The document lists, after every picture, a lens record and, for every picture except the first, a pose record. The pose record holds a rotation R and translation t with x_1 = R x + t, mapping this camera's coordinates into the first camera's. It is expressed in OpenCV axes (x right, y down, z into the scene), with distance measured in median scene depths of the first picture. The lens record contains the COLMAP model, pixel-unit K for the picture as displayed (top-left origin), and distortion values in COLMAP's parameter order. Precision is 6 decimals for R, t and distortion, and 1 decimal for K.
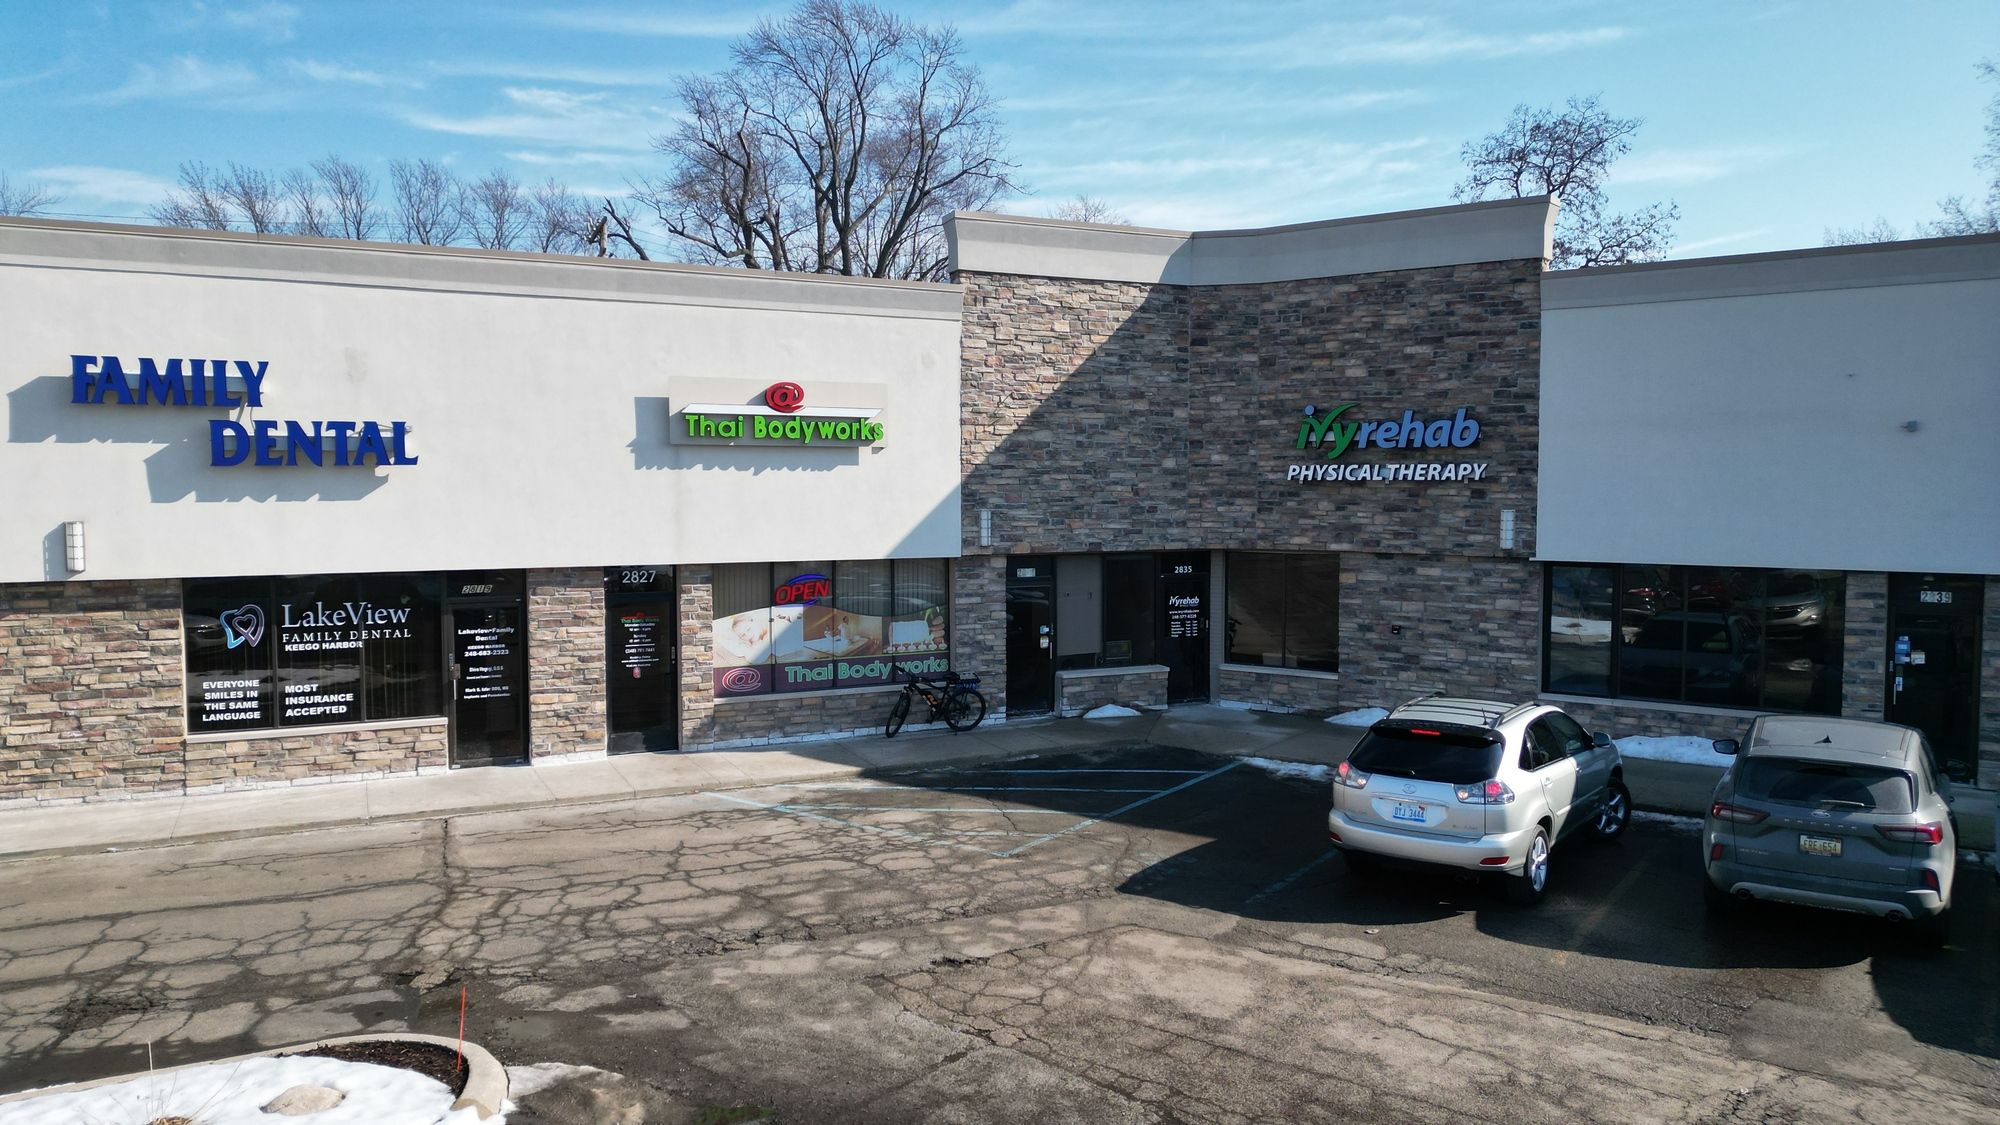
lens RADIAL K [[1387.0, 0, 992.6], [0, 1387.0, 561.3], [0, 0, 1]] dist [0.094946, -0.099663]
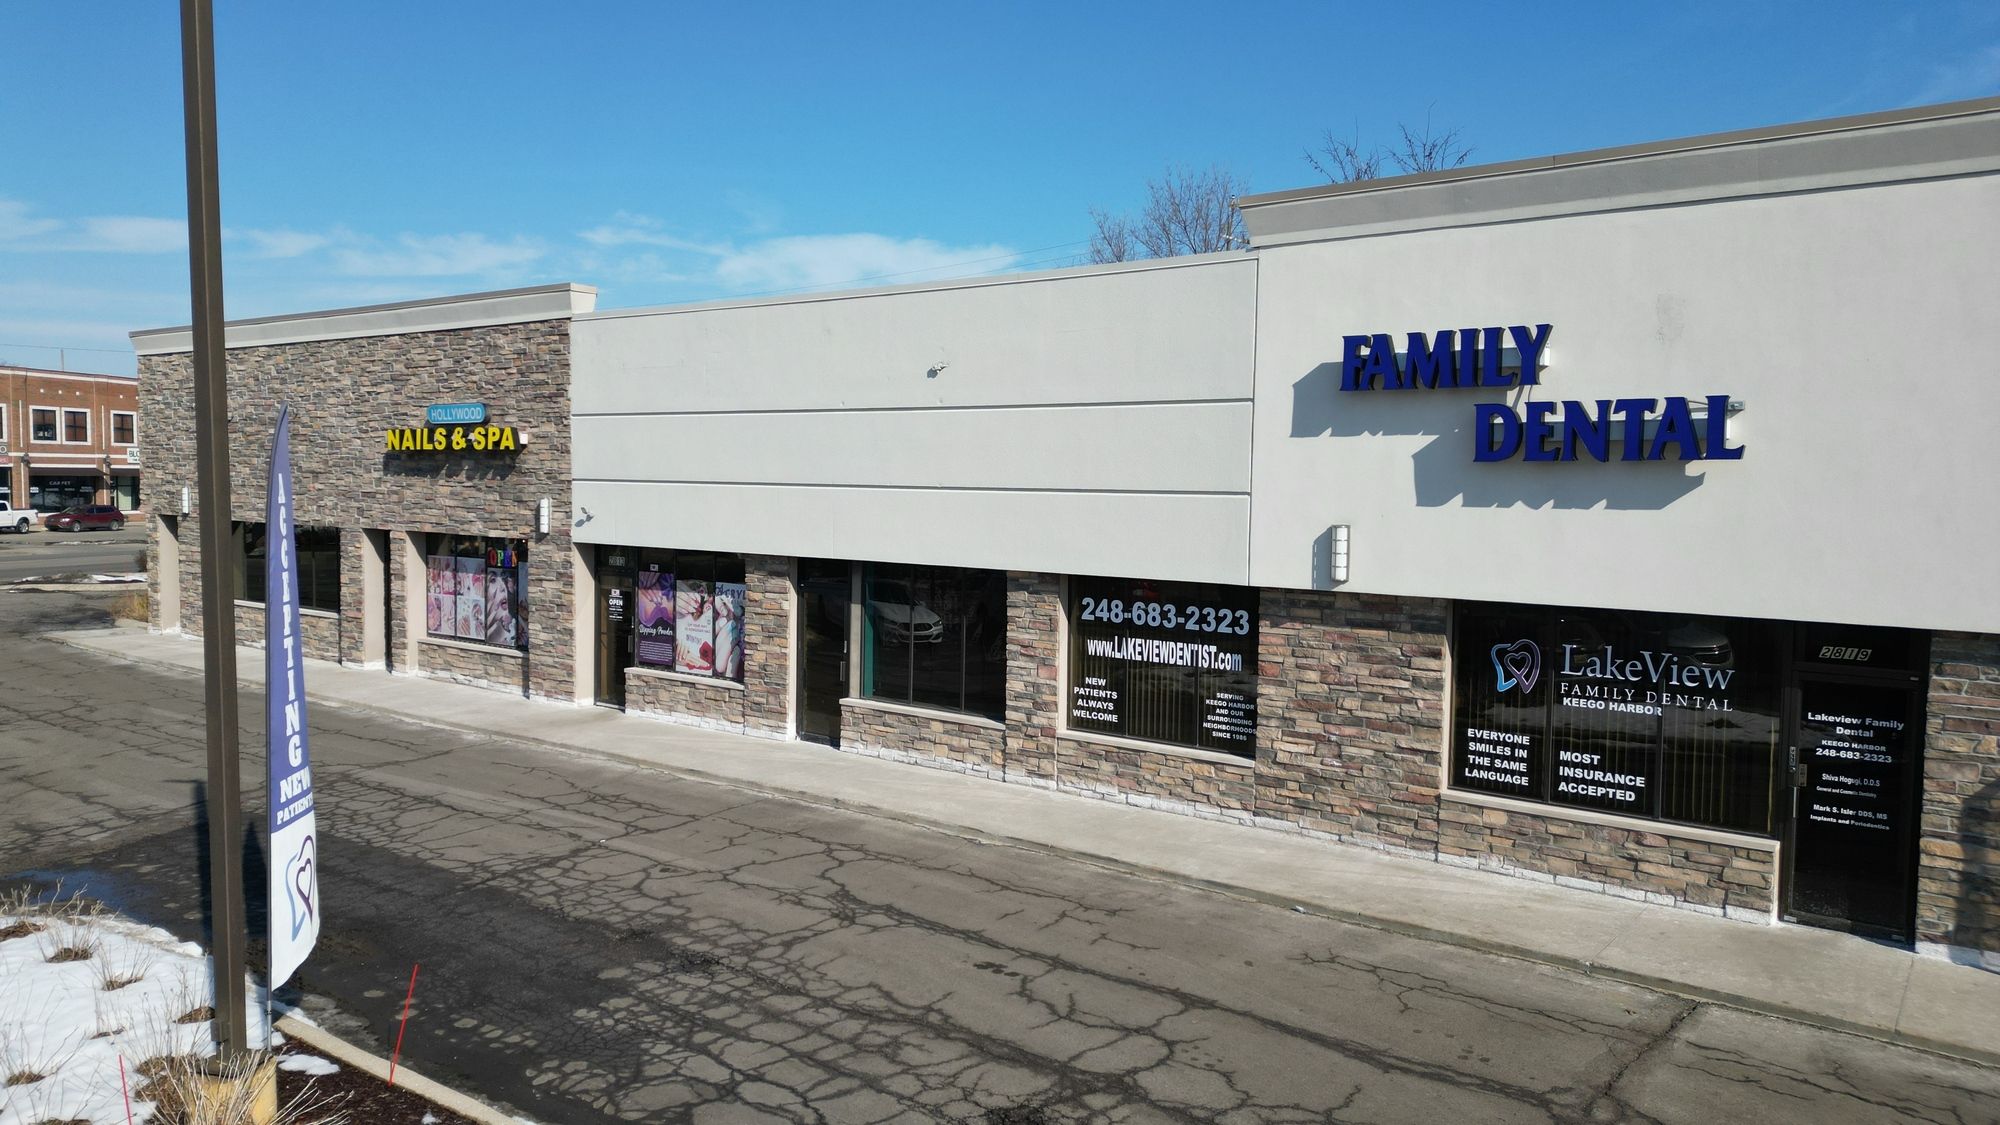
lens RADIAL K [[1387.0, 0, 1002.3], [0, 1387.0, 560.1], [0, 0, 1]] dist [0.094946, -0.099663]
pose [[0.451030, 0.060096, -0.890483, 0.030960], [-0.065556, 0.997266, 0.034099, -0.019278], [0.890098, 0.042997, 0.453737, 0.362139]]
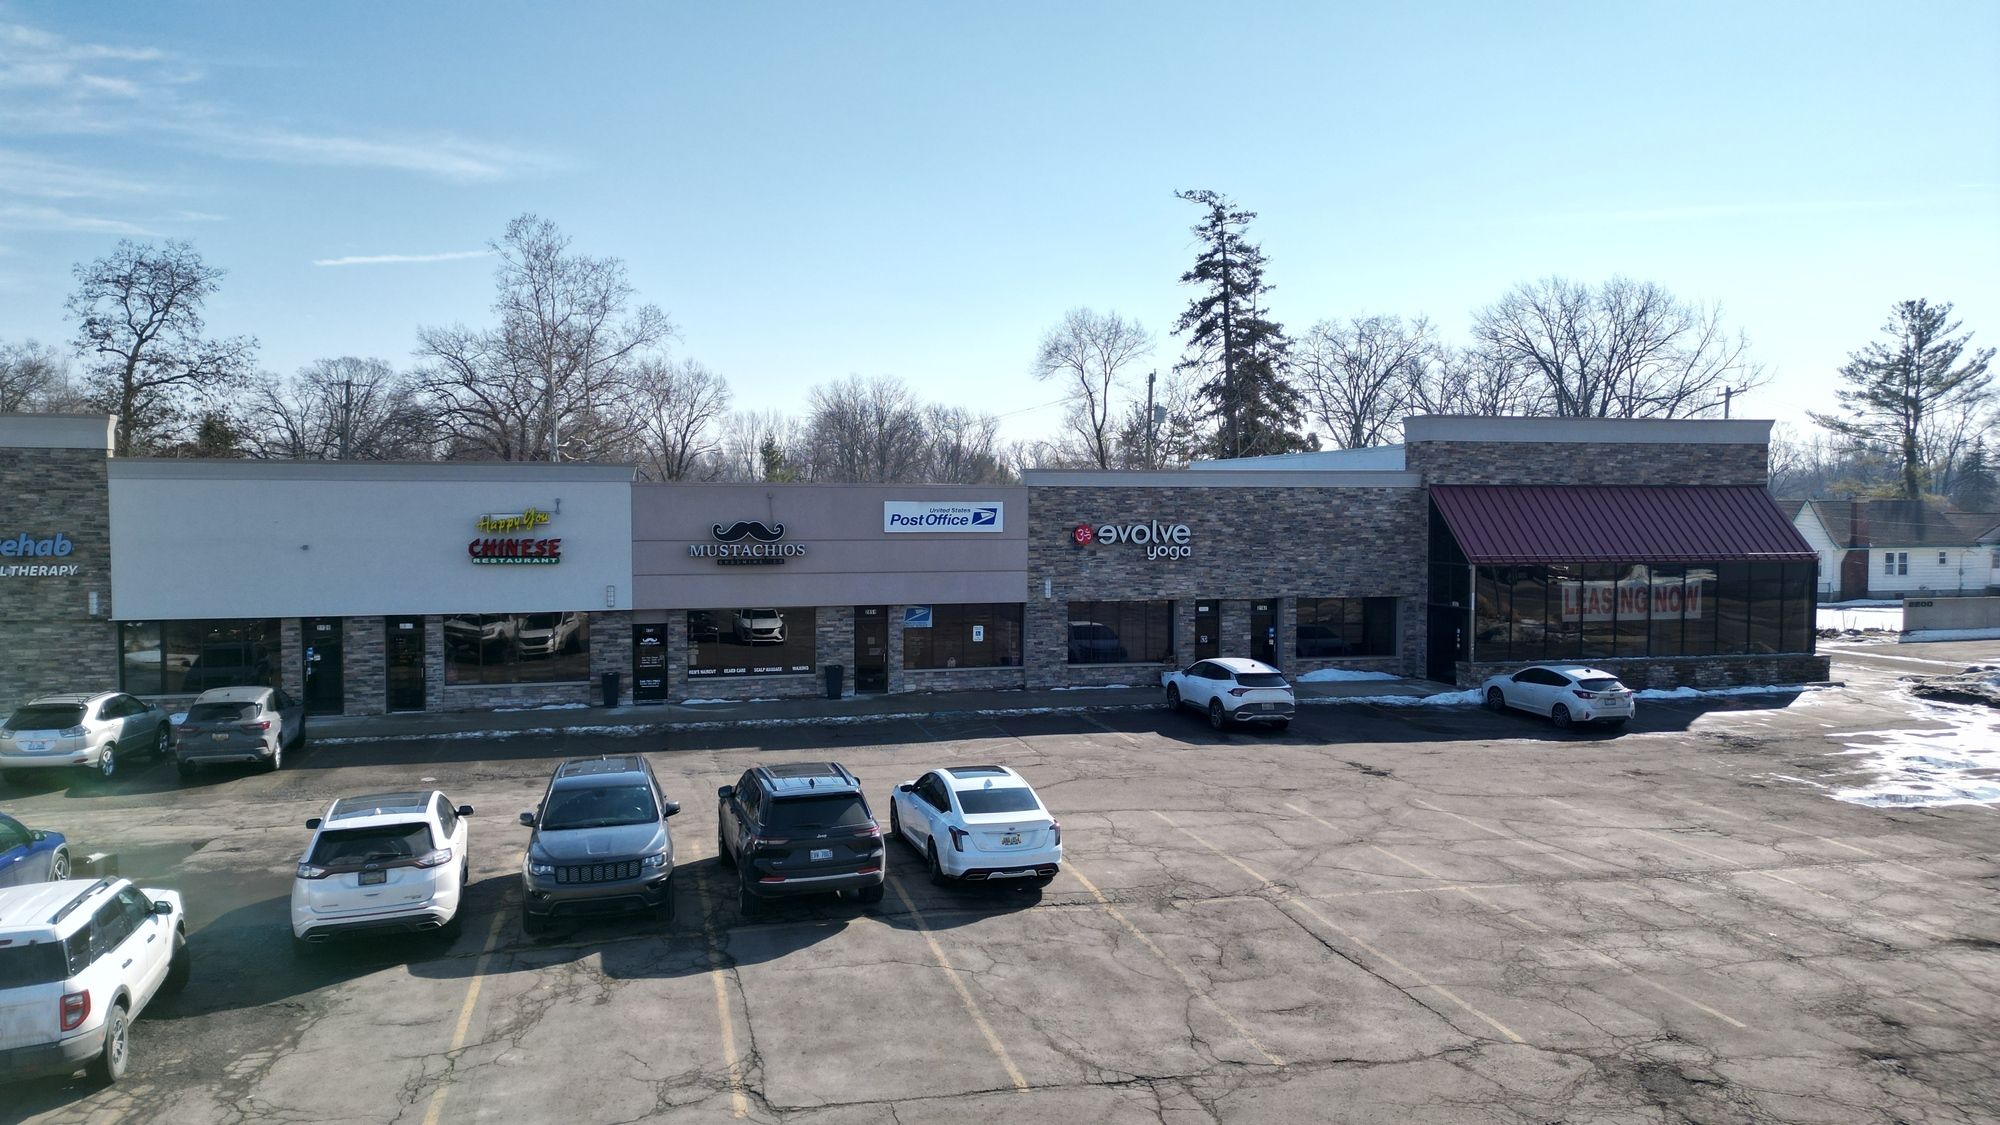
lens RADIAL K [[1387.0, 0, 997.1], [0, 1387.0, 563.3], [0, 0, 1]] dist [0.094946, -0.099663]
pose [[0.640208, -0.031411, 0.767559, -0.280579], [0.043053, 0.999060, 0.004975, -0.035614], [-0.766994, 0.029860, 0.640959, -1.057698]]
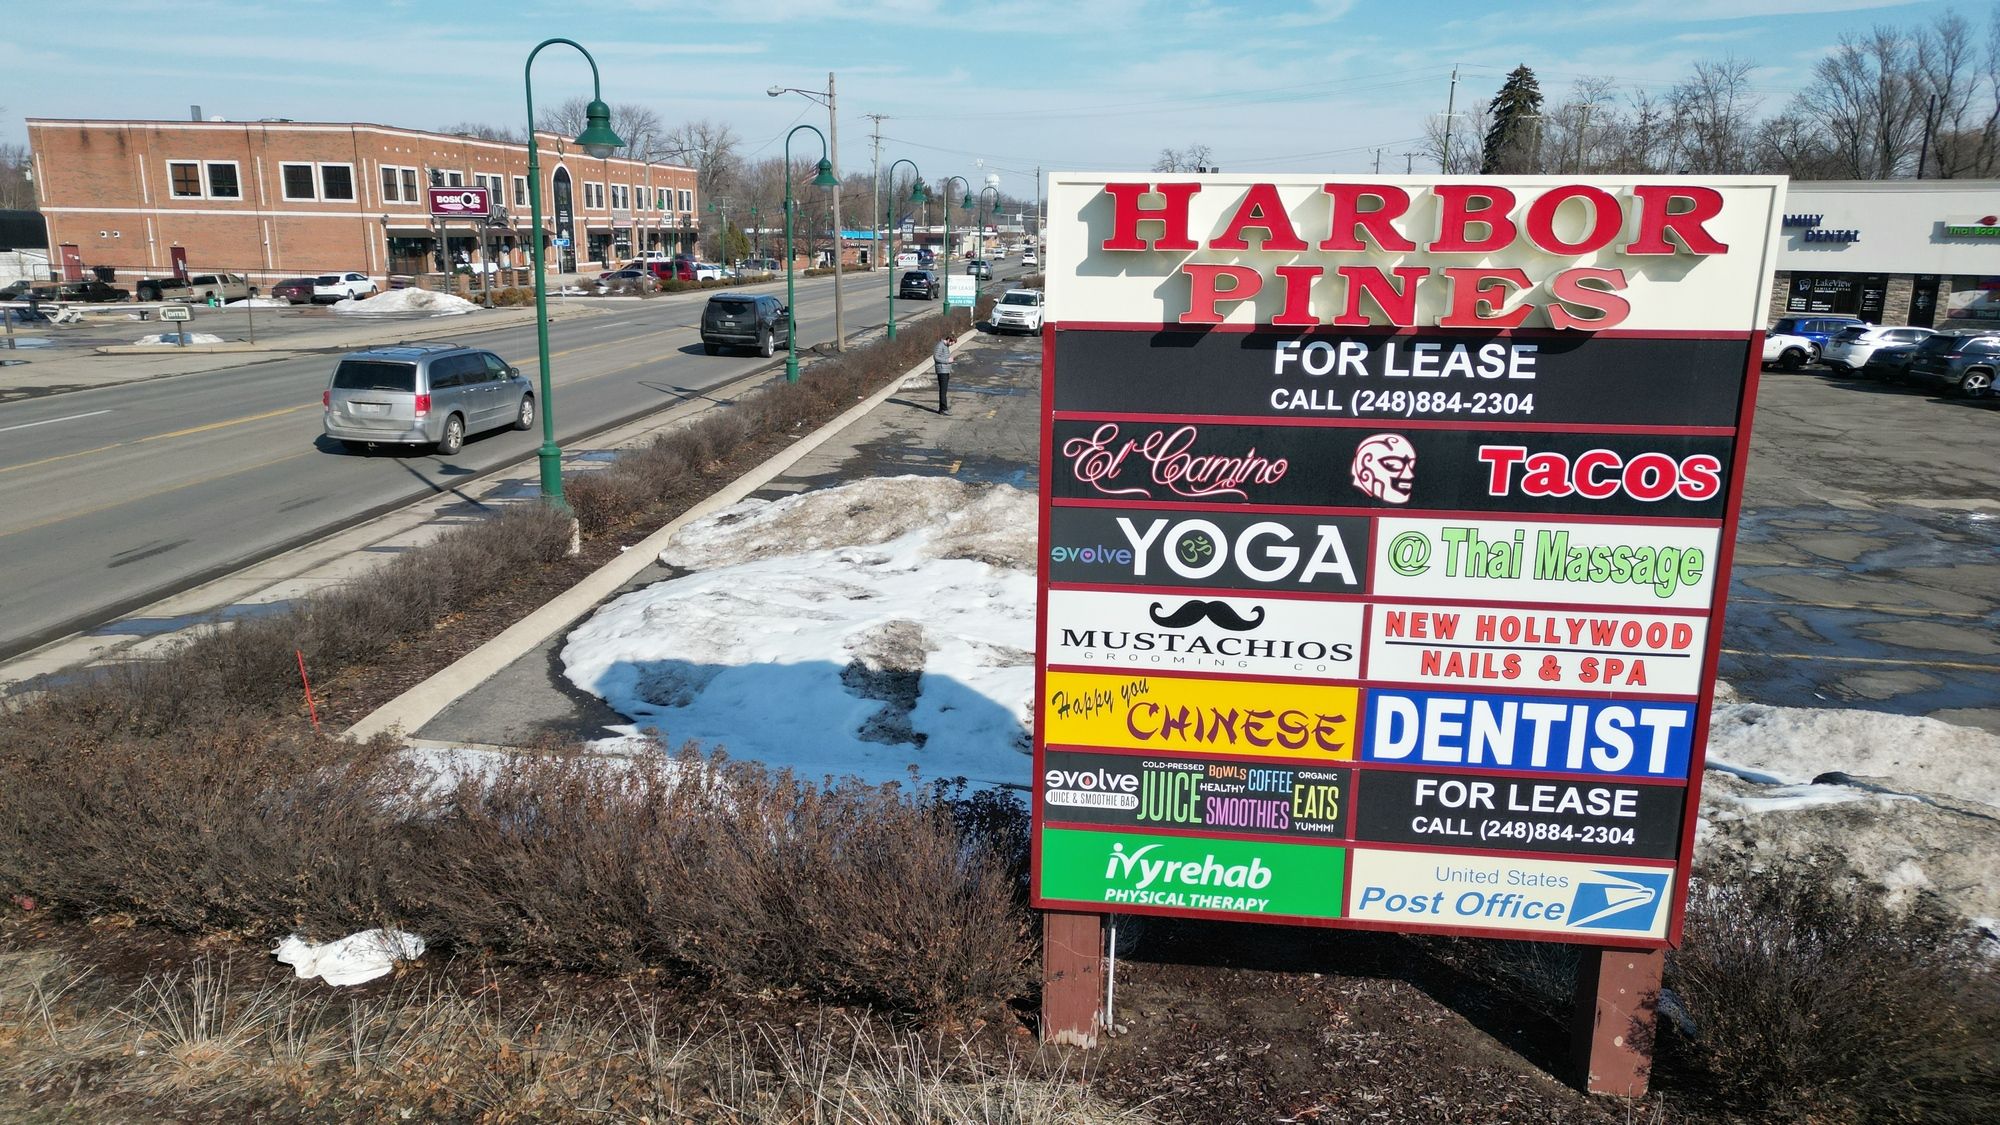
lens RADIAL K [[1387.0, 0, 999.3], [0, 1387.0, 561.9], [0, 0, 1]] dist [0.094946, -0.099663]
pose [[0.516833, 0.209542, -0.830046, 1.573819], [-0.062658, 0.976240, 0.207434, 0.112039], [0.853790, -0.055200, 0.517682, -2.702143]]
